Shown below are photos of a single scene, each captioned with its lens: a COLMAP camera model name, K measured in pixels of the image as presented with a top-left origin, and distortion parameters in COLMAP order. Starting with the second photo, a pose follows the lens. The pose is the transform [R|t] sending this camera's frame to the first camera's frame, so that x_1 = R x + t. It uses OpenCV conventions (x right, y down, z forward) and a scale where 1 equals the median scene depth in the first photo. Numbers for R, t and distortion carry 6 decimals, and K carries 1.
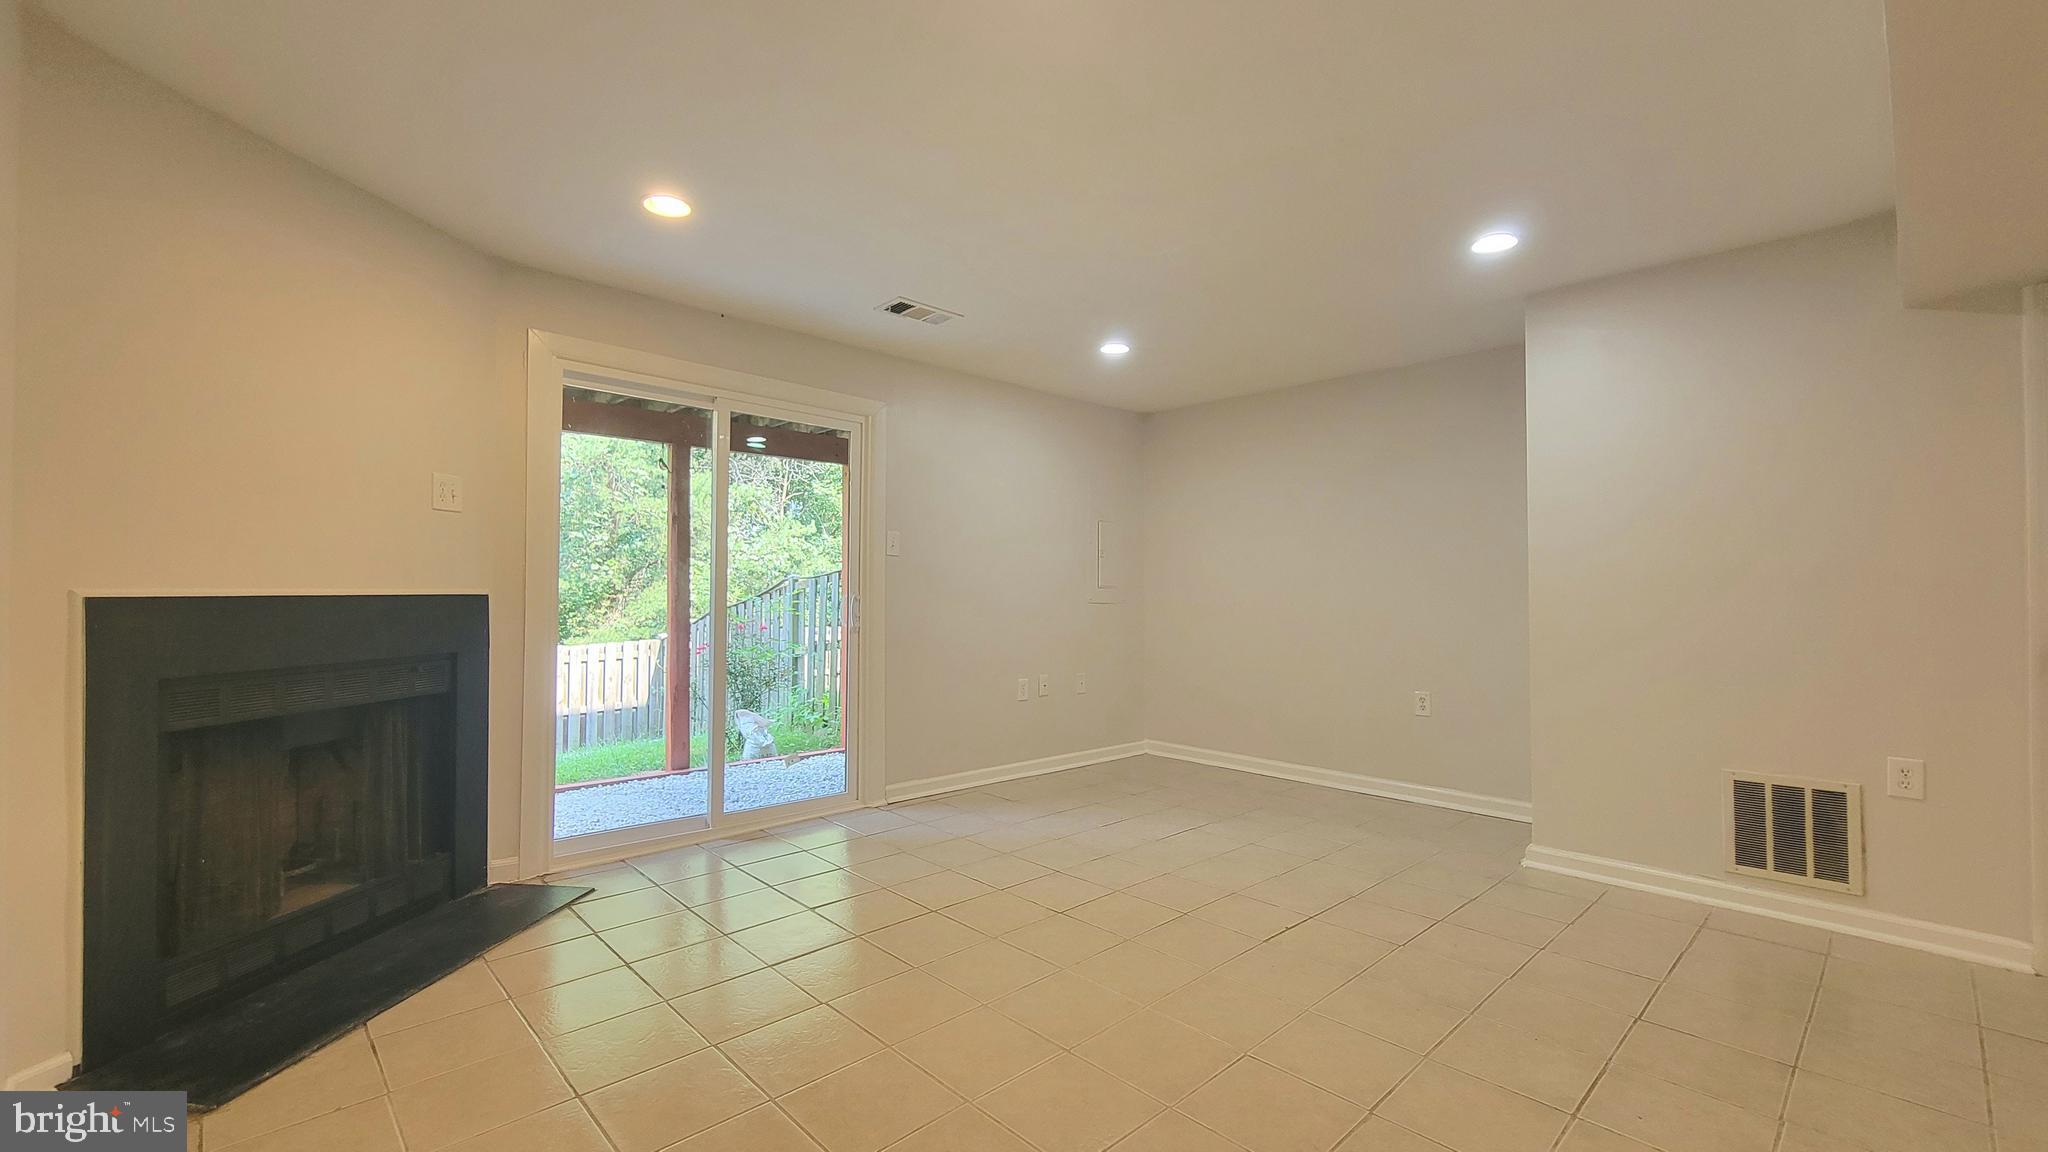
lens RADIAL K [[836.9, 0, 1024.0], [0, 836.9, 579.8], [0, 0, 1]] dist [-0.000351, -0.001702]
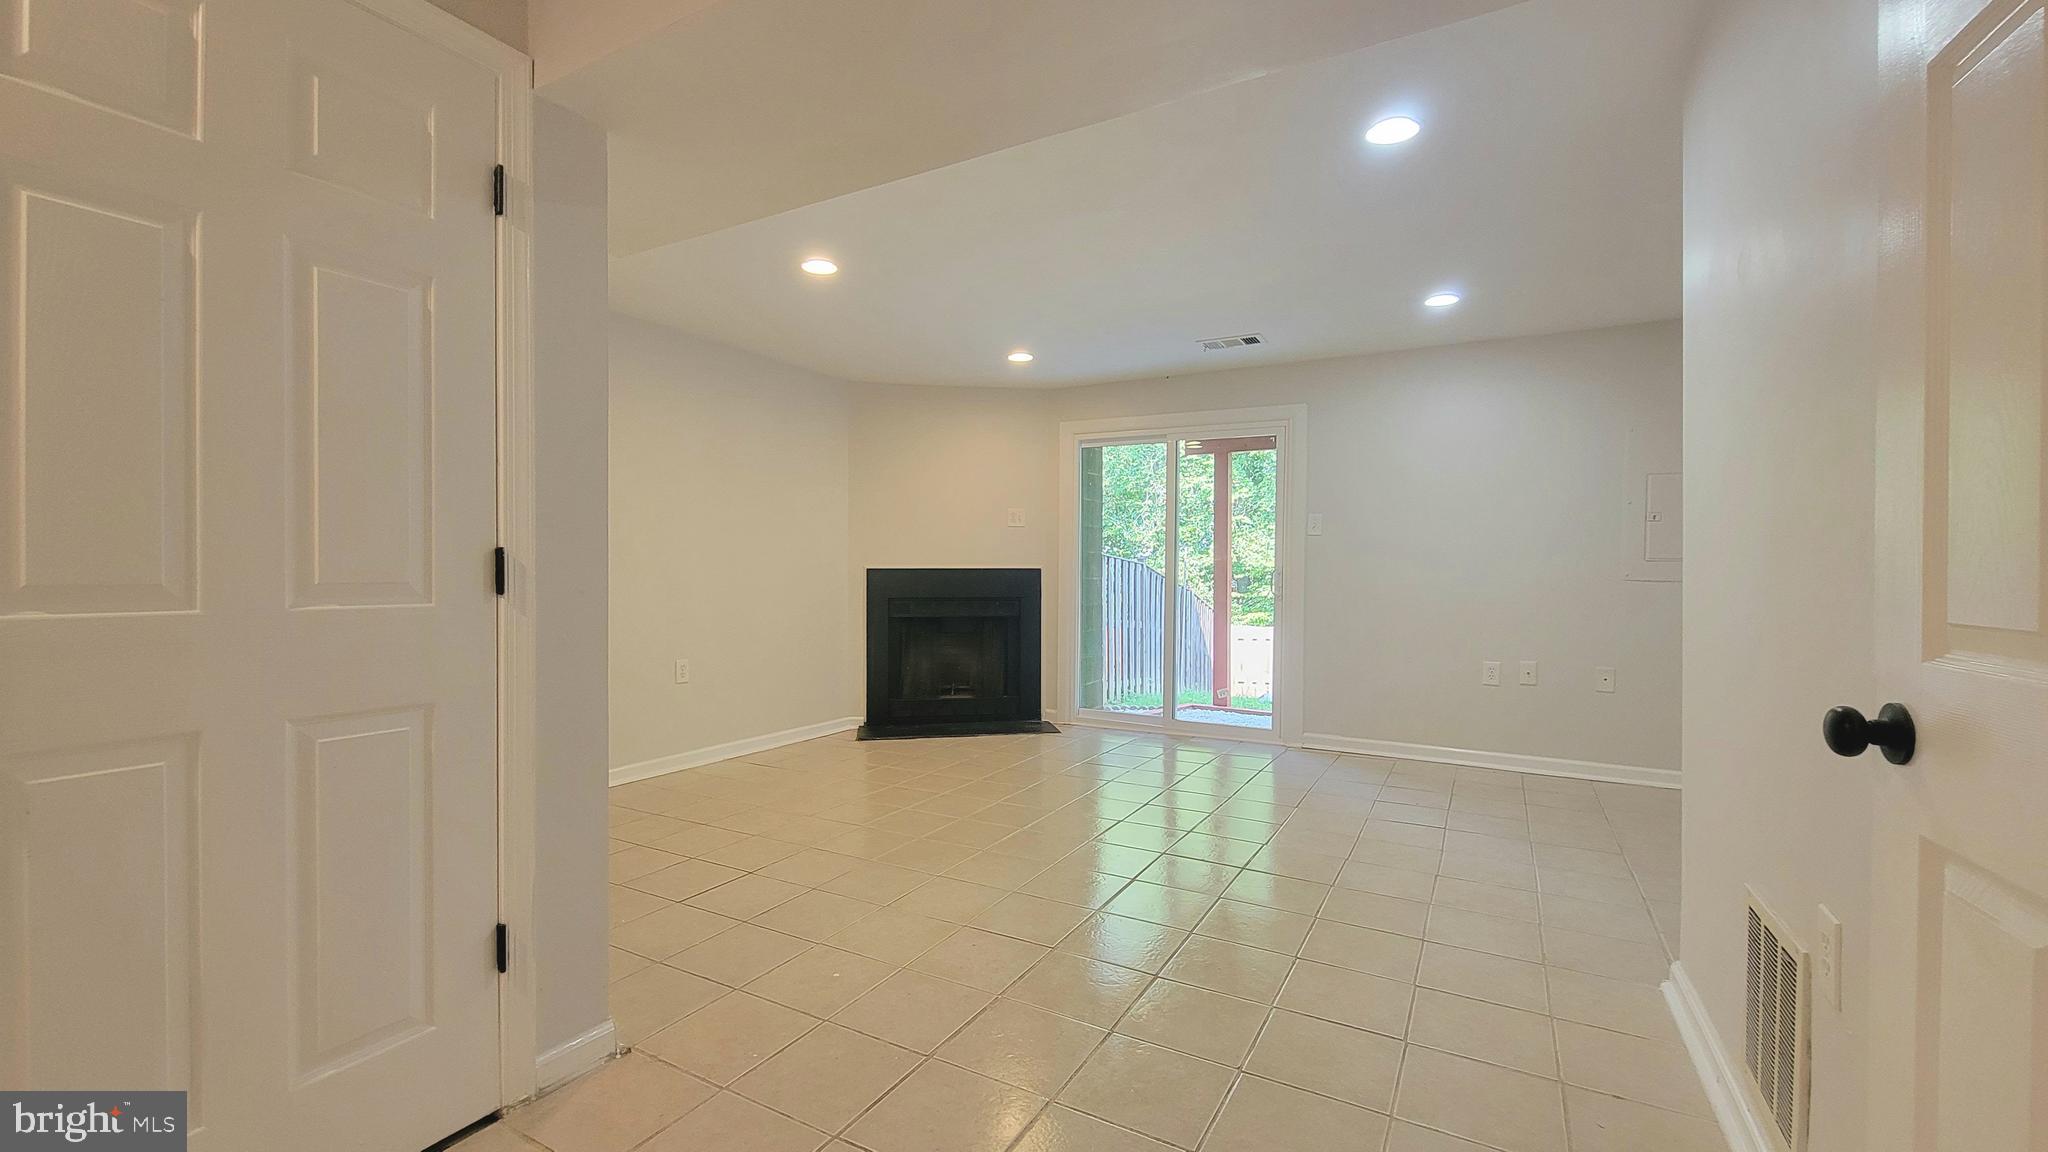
lens RADIAL K [[836.9, 0, 1018.1], [0, 836.9, 576.9], [0, 0, 1]] dist [-0.000351, -0.001702]
pose [[0.283976, 0.005663, -0.958815, 1.210832], [0.011232, 0.999894, 0.009232, 0.019284], [0.958765, -0.013391, 0.283883, 0.413614]]
